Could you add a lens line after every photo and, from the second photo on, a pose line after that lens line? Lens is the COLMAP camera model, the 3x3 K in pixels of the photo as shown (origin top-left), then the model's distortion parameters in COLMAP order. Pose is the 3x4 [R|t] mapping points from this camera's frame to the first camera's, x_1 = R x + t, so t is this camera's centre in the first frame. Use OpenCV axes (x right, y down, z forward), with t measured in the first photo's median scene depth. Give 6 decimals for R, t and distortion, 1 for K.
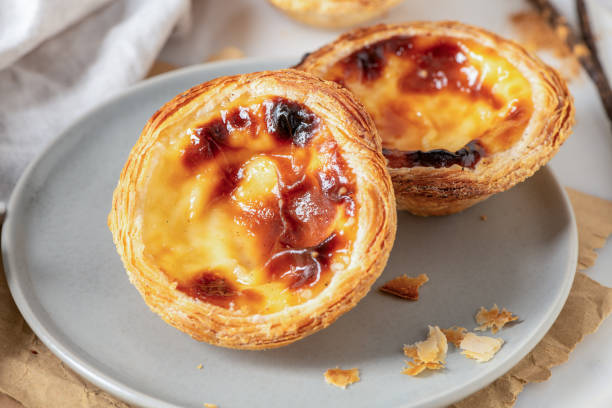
lens RADIAL K [[2230.1, 0, 306.1], [0, 2230.1, 204.1], [0, 0, 1]] dist [0.086980, -0.199088]
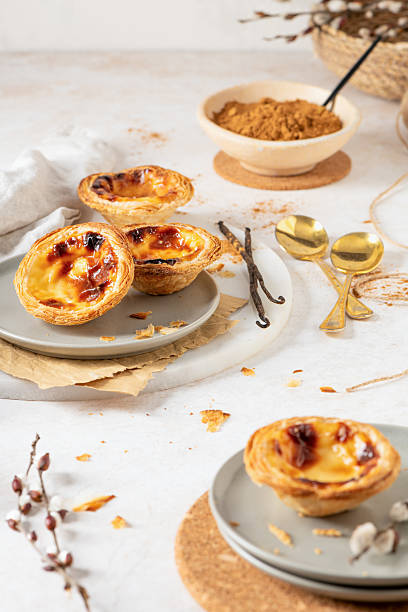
lens RADIAL K [[2040.8, 0, 204.0], [0, 2040.8, 245.4], [0, 0, 1]] dist [-0.003547, 0.106663]
pose [[0.997901, 0.014488, -0.063119, 0.243125], [-0.033244, 0.951036, -0.307289, 0.619394], [0.055576, 0.308742, 0.949521, -1.019009]]
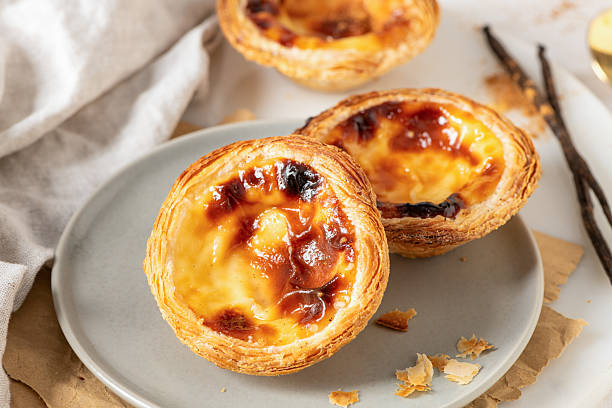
lens RADIAL K [[2180.9, 0, 305.1], [0, 2180.9, 204.1], [0, 0, 1]] dist [0.015337, 1.774470]
pose [[0.999949, -0.006401, 0.007785, -0.012416], [0.006382, 0.999977, 0.002377, -0.027098], [-0.007800, -0.002327, 0.999967, -0.147400]]
